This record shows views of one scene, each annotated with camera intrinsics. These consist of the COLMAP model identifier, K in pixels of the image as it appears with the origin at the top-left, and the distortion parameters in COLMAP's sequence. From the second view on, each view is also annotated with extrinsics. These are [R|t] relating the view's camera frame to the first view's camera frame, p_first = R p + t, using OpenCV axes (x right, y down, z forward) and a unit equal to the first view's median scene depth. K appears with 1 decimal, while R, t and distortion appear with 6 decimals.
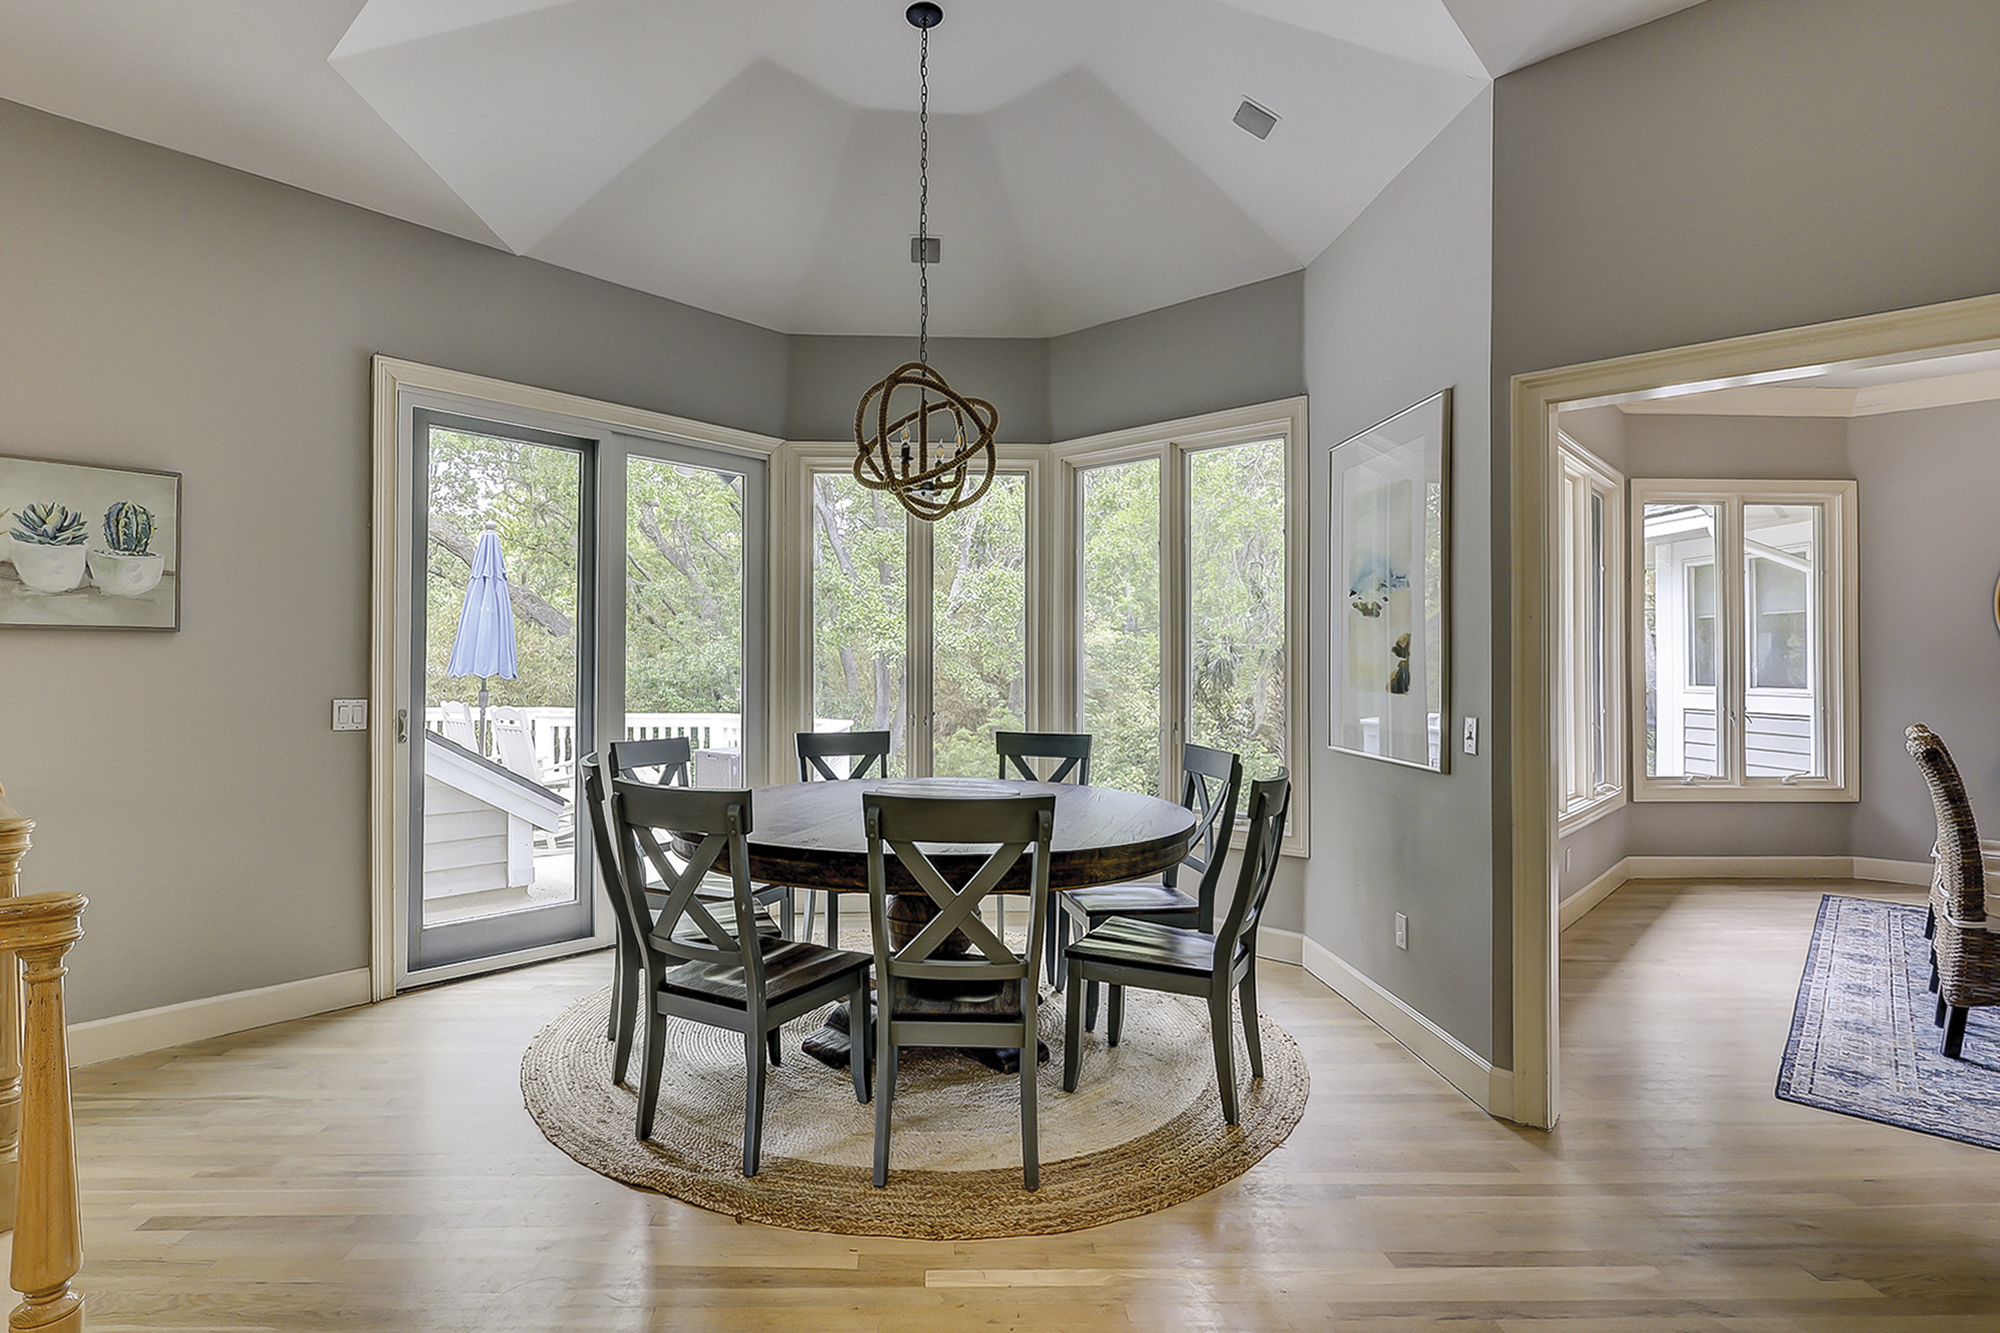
lens RADIAL K [[977.1, 0, 983.5], [0, 977.1, 652.9], [0, 0, 1]] dist [-0.008901, -0.000495]
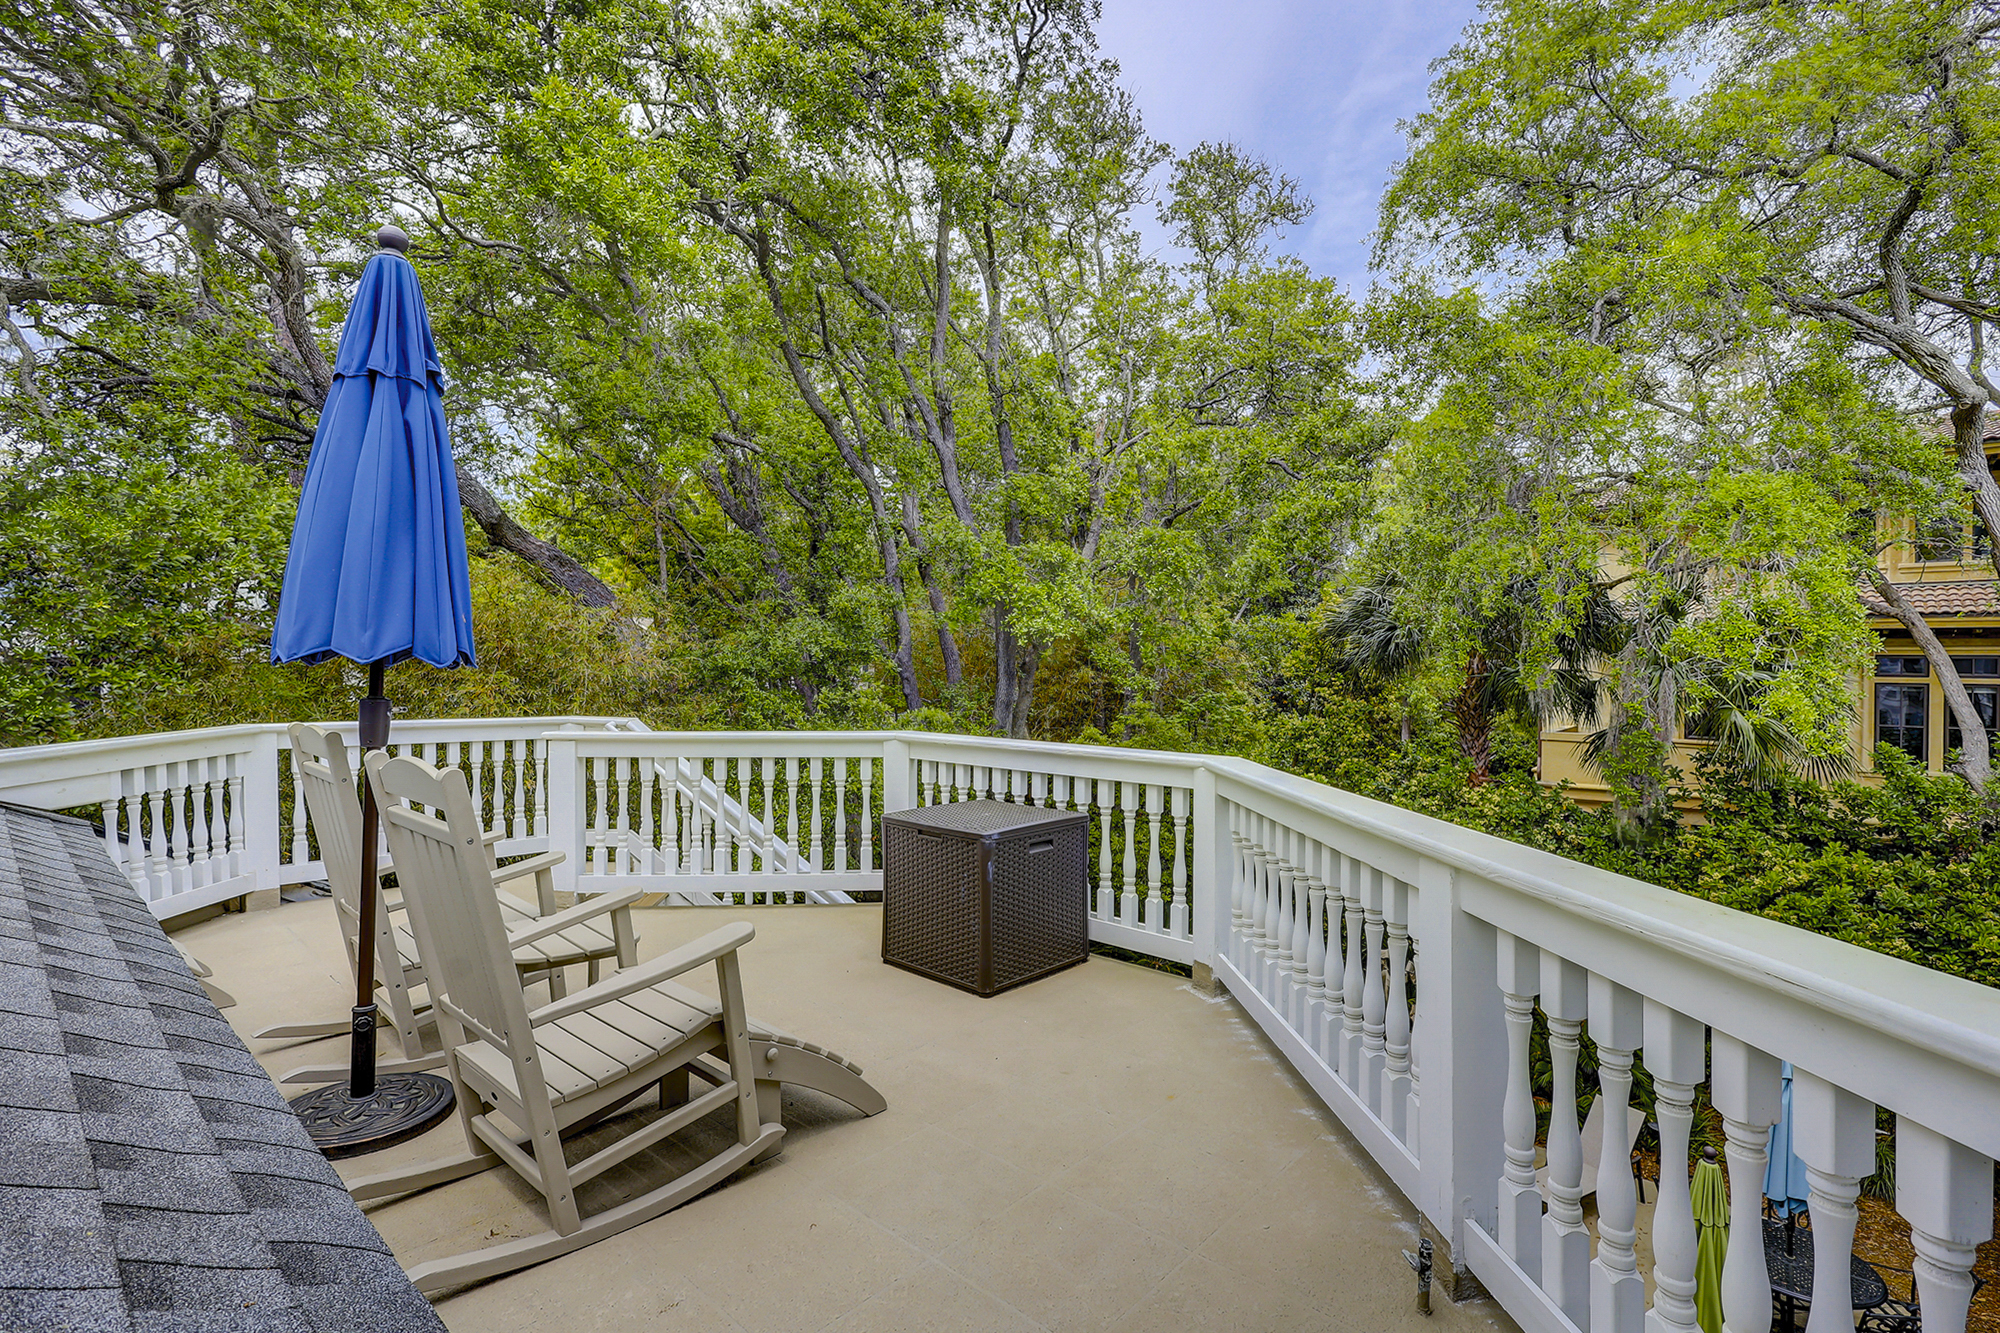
lens RADIAL K [[977.1, 0, 1007.5], [0, 977.1, 658.6], [0, 0, 1]] dist [-0.008901, -0.000495]
pose [[0.999825, -0.001626, -0.018613, -0.464223], [0.001964, 0.999833, 0.018175, 0.032771], [0.018581, -0.018209, 0.999662, 1.096195]]
